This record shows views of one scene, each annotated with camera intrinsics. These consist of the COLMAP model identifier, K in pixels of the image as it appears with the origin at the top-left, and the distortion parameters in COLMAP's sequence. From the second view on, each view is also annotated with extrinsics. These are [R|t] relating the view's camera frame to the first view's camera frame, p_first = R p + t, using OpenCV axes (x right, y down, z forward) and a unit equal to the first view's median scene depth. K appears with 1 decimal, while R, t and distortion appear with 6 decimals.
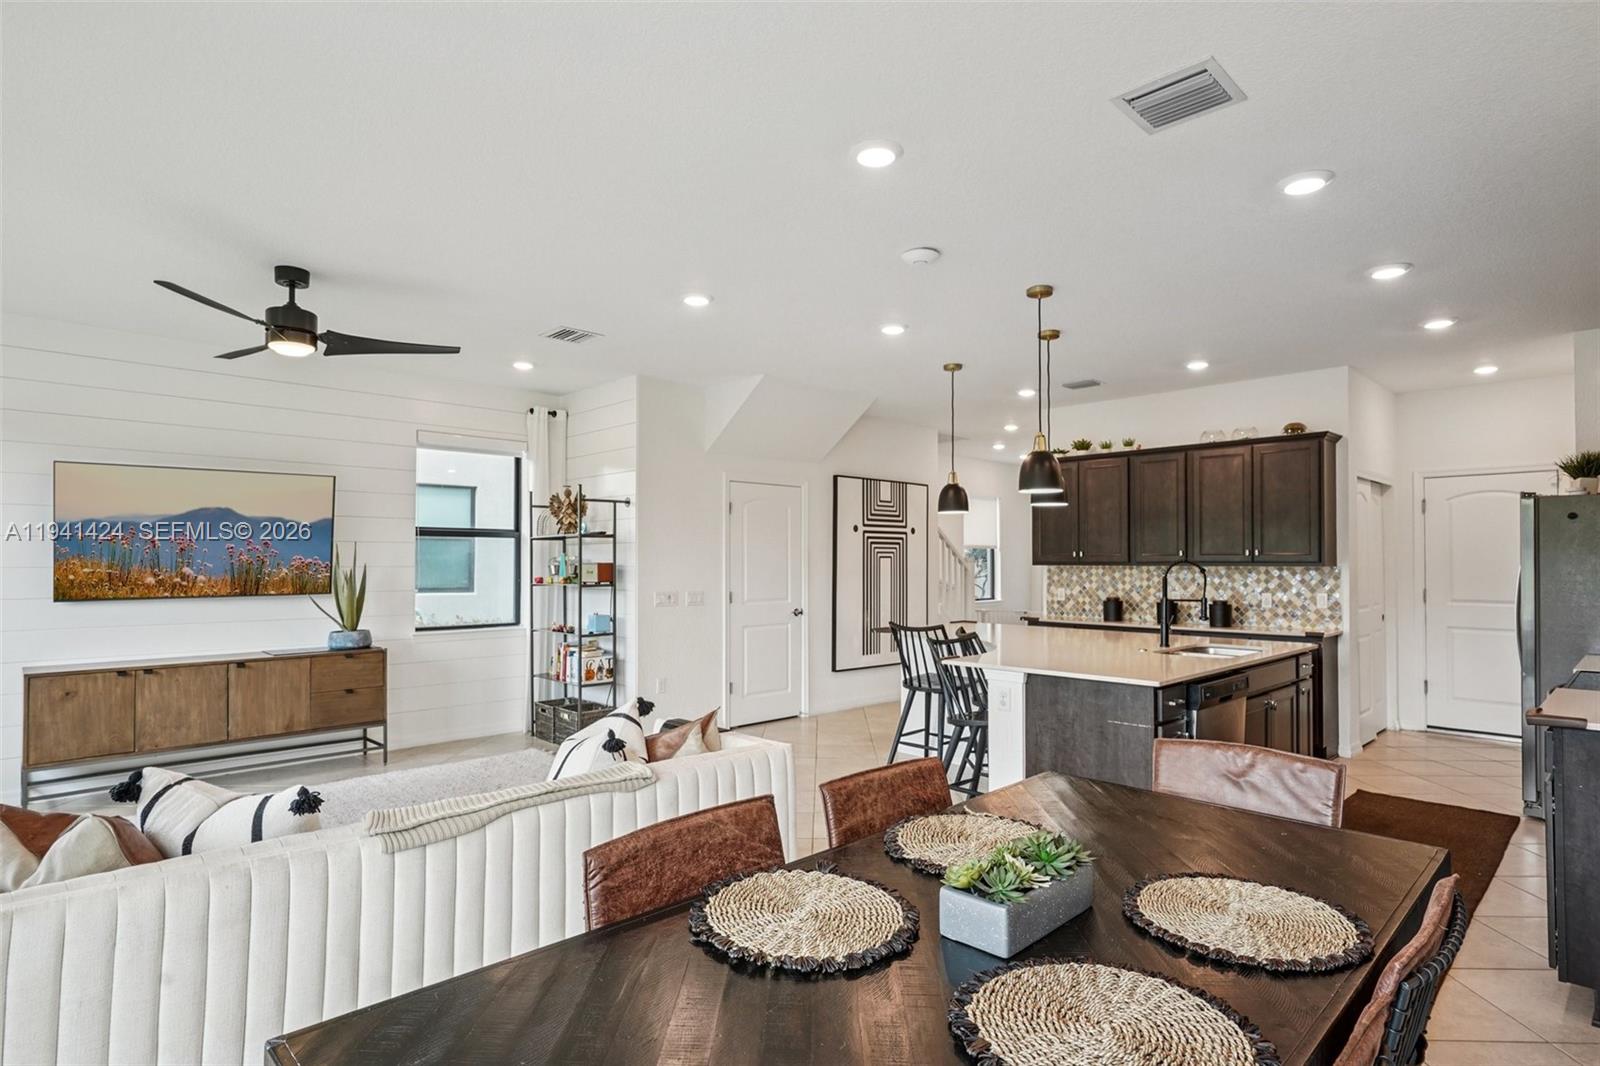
lens RADIAL K [[839.0, 0, 798.3], [0, 839.0, 547.5], [0, 0, 1]] dist [-0.003927, 0.004058]
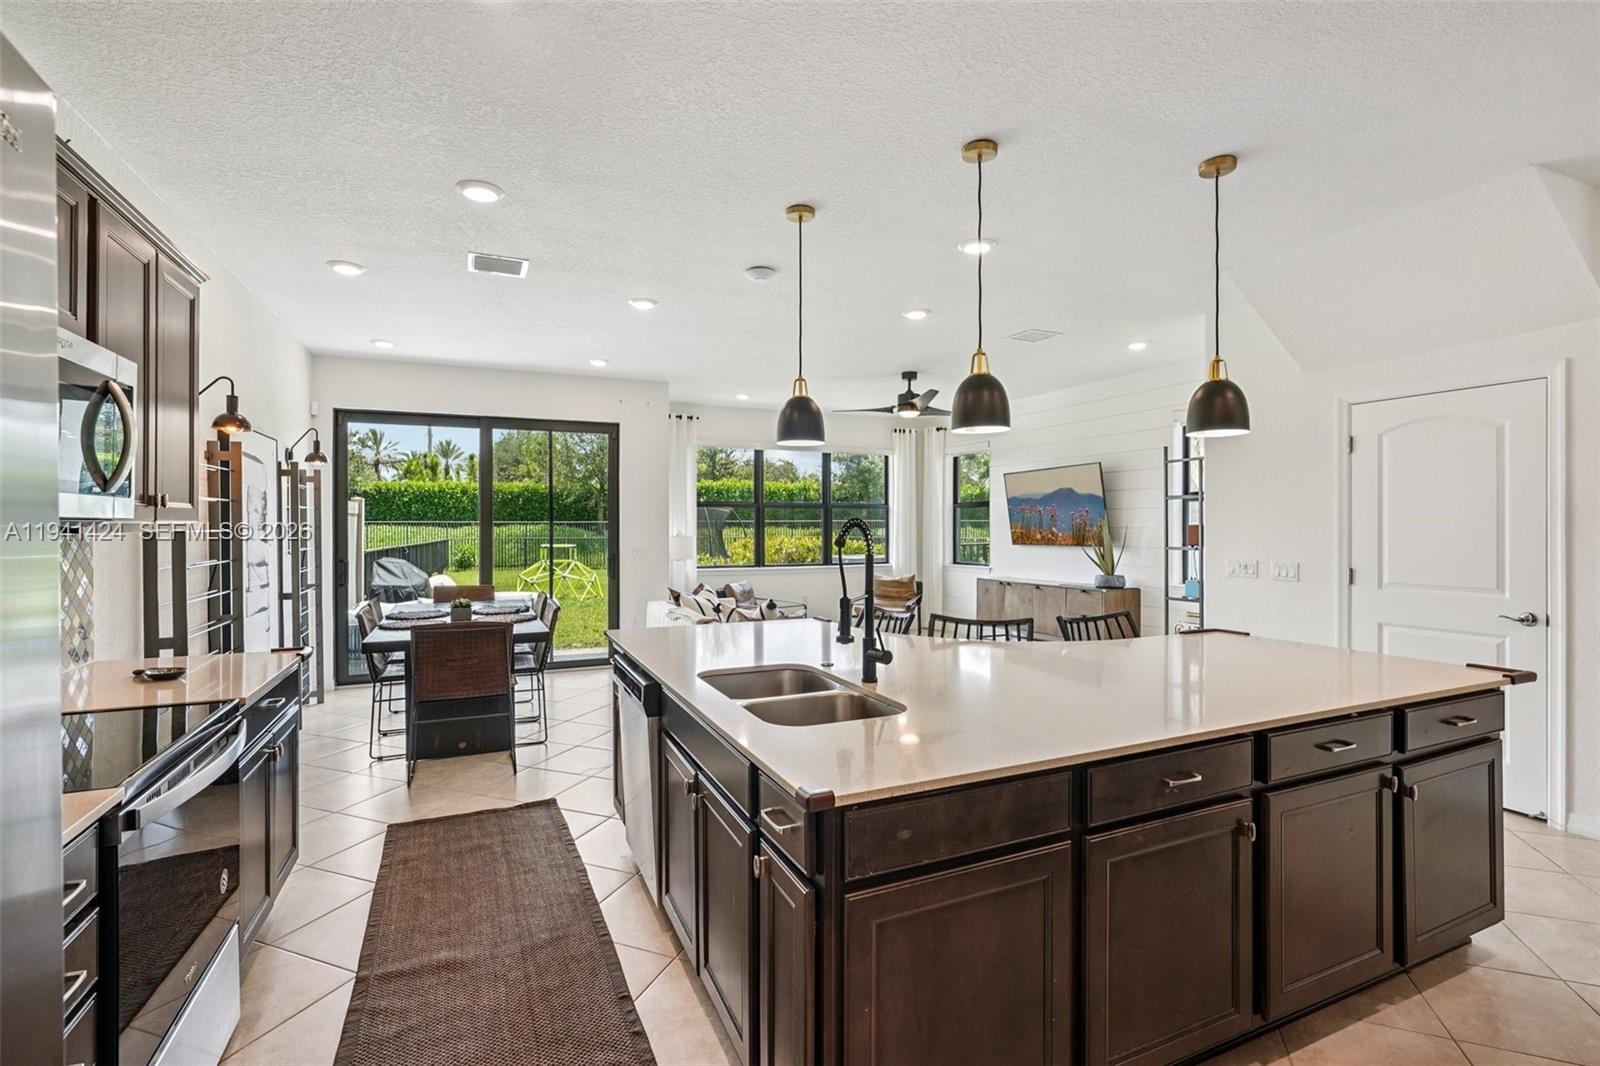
lens RADIAL K [[734.1, 0, 798.2], [0, 734.1, 529.0], [0, 0, 1]] dist [-0.013468, 0.007202]
pose [[-0.342285, 0.006012, -0.939577, 0.715155], [0.016752, 0.999860, 0.000295, 0.015697], [0.939447, -0.015639, -0.342338, 0.890382]]
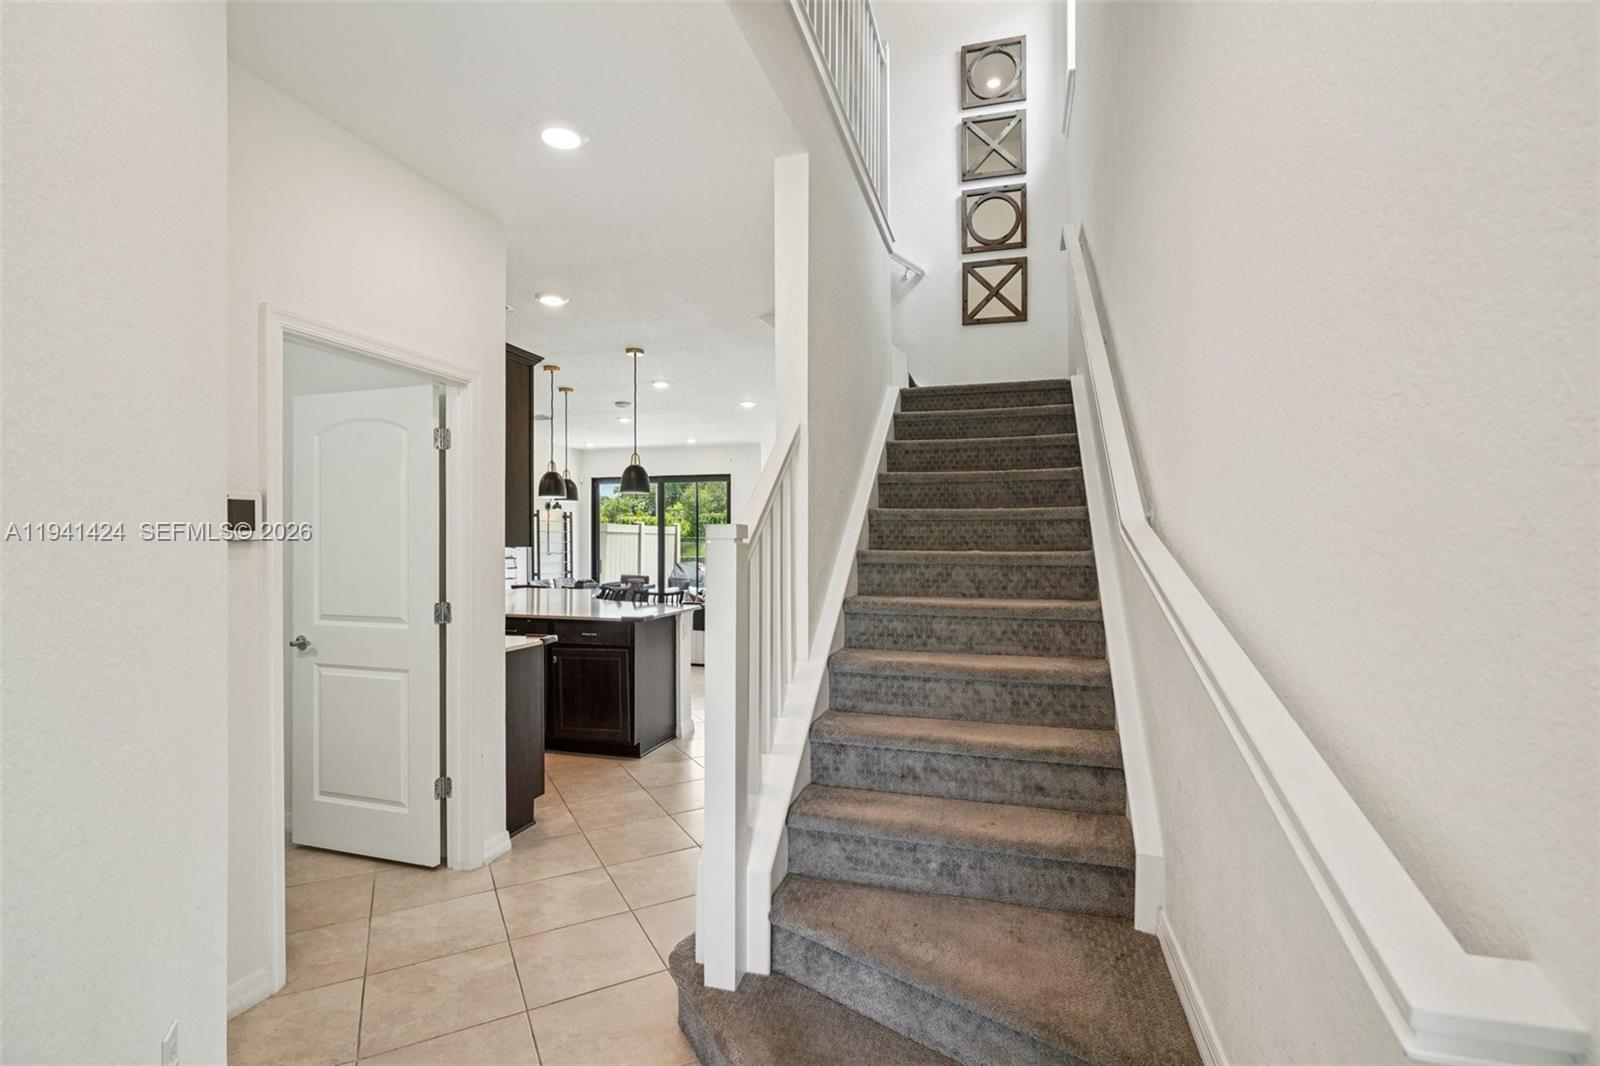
lens RADIAL K [[734.1, 0, 803.2], [0, 734.1, 553.3], [0, 0, 1]] dist [-0.013468, 0.007202]
pose [[-0.866058, 0.004493, -0.499924, 0.453416], [0.003898, 0.999990, 0.002234, 0.030921], [0.499929, -0.000014, -0.866066, 1.867176]]
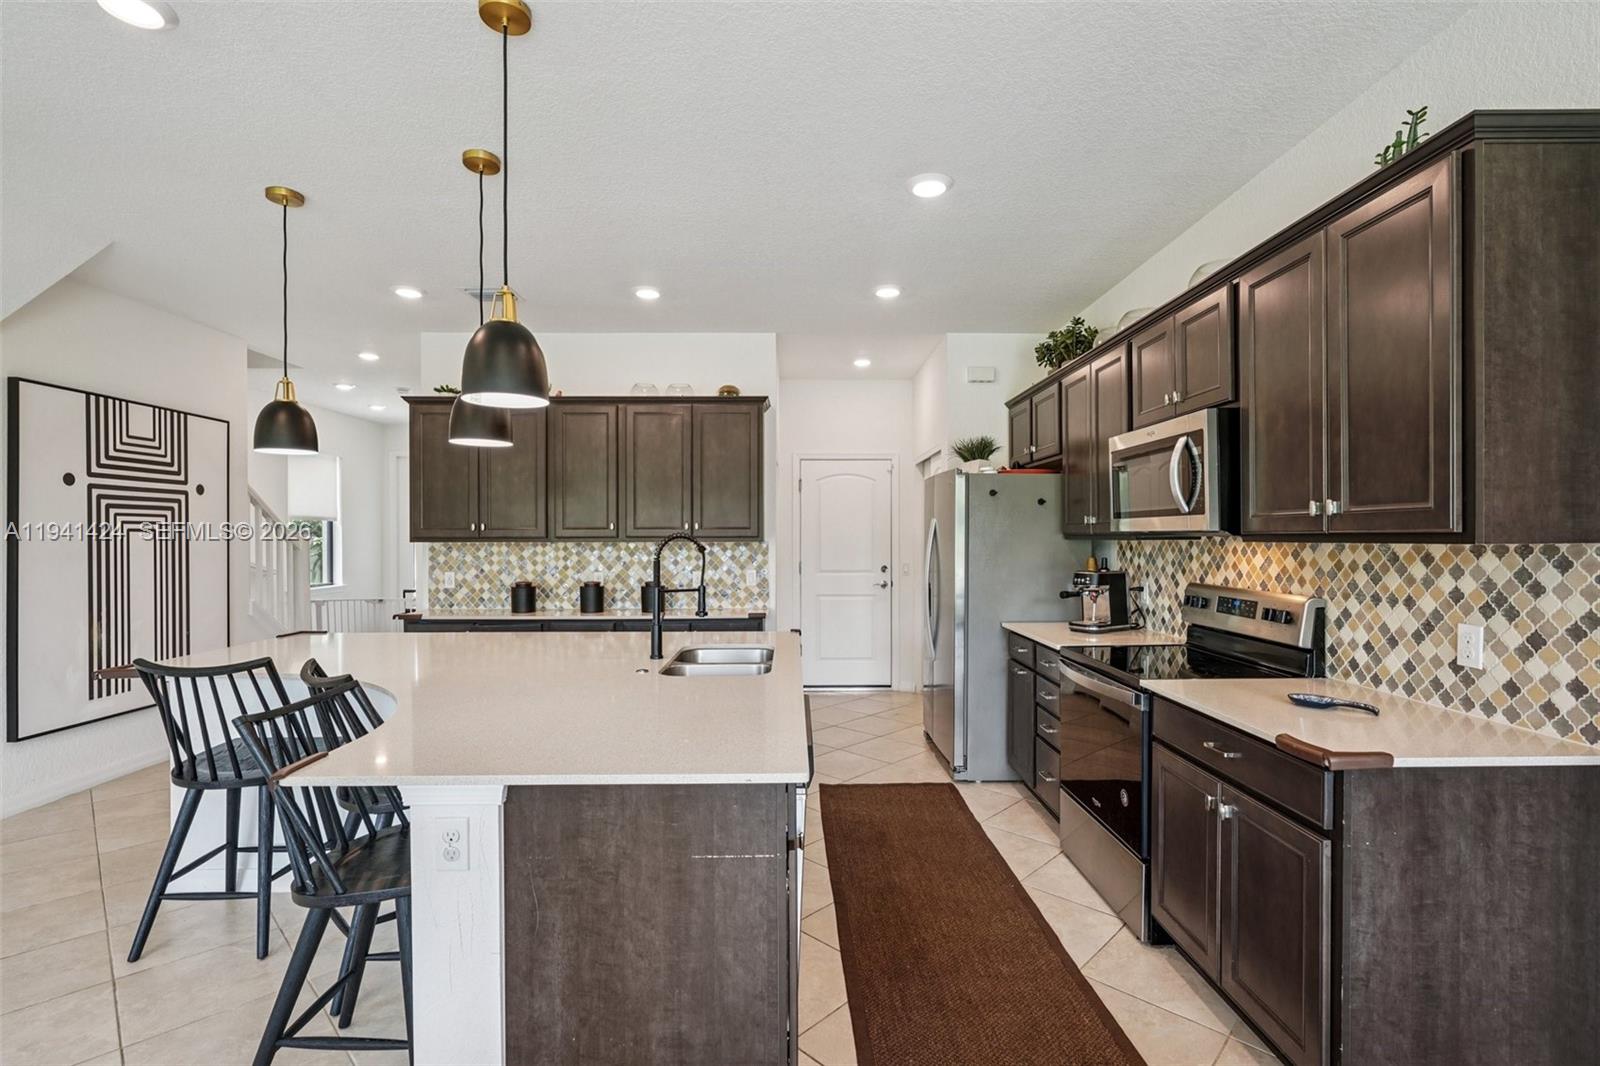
lens RADIAL K [[734.1, 0, 804.0], [0, 734.1, 541.5], [0, 0, 1]] dist [-0.013468, 0.007202]
pose [[0.680032, -0.006648, 0.733153, 0.058026], [-0.009987, 0.999782, 0.018329, 0.006717], [-0.733115, -0.019786, 0.679817, 0.394445]]
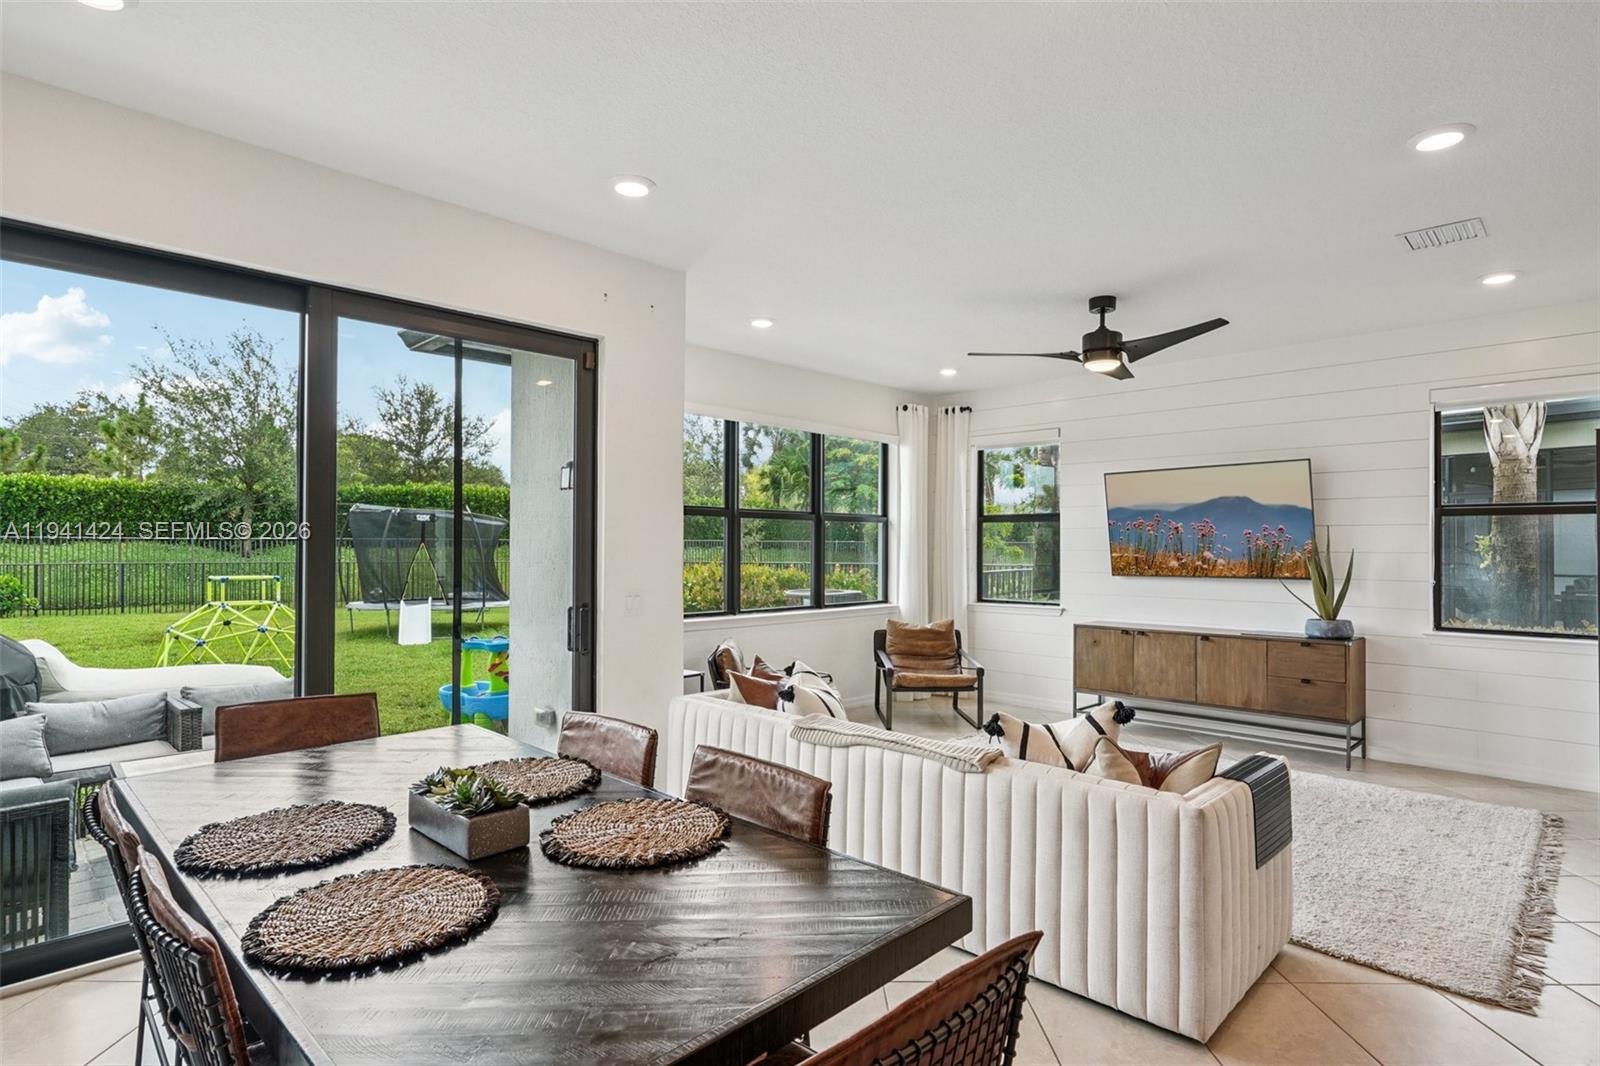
lens RADIAL K [[839.0, 0, 805.9], [0, 839.0, 535.5], [0, 0, 1]] dist [-0.003927, 0.004058]
pose [[0.024971, -0.012328, -0.999612, 0.377167], [0.012526, 0.999849, -0.012018, 0.007732], [0.999610, -0.012221, 0.025122, 0.367246]]
